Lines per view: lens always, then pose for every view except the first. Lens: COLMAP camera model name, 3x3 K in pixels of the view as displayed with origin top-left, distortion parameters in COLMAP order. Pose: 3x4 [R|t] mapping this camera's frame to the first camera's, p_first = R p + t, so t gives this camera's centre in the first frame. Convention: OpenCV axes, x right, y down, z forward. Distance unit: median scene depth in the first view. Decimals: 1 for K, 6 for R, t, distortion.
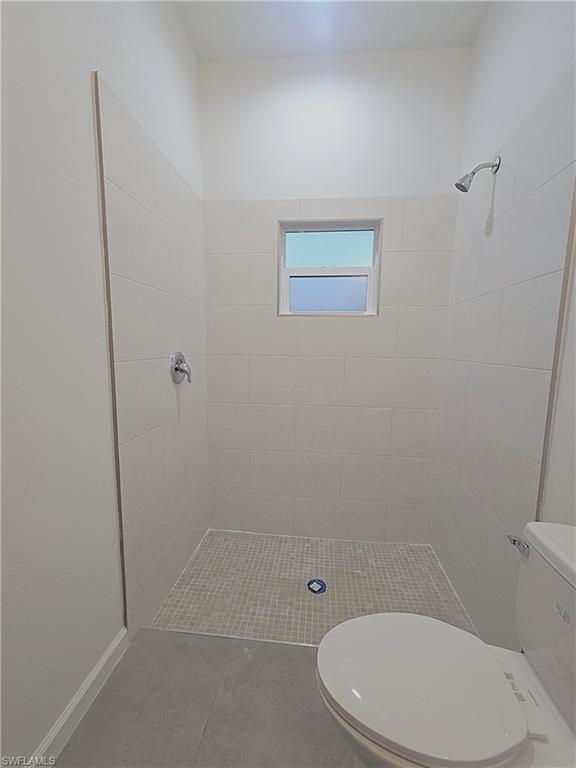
lens RADIAL K [[331.2, 0, 287.3], [0, 331.2, 388.8], [0, 0, 1]] dist [-0.000841, -0.000295]
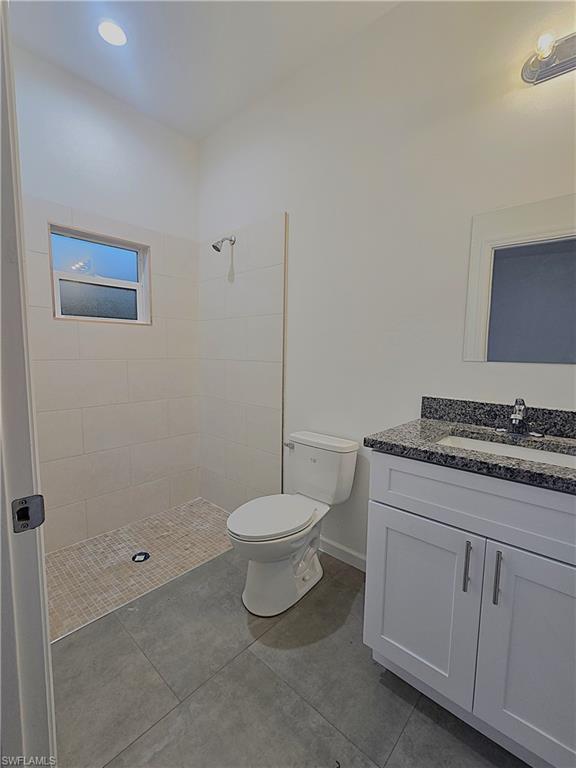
lens RADIAL K [[331.2, 0, 287.3], [0, 331.2, 388.8], [0, 0, 1]] dist [-0.000841, -0.000295]
pose [[0.596868, -0.094852, 0.796713, -0.451591], [0.102619, 0.993857, 0.041445, 0.015519], [-0.795750, 0.057021, 0.602935, -0.132231]]
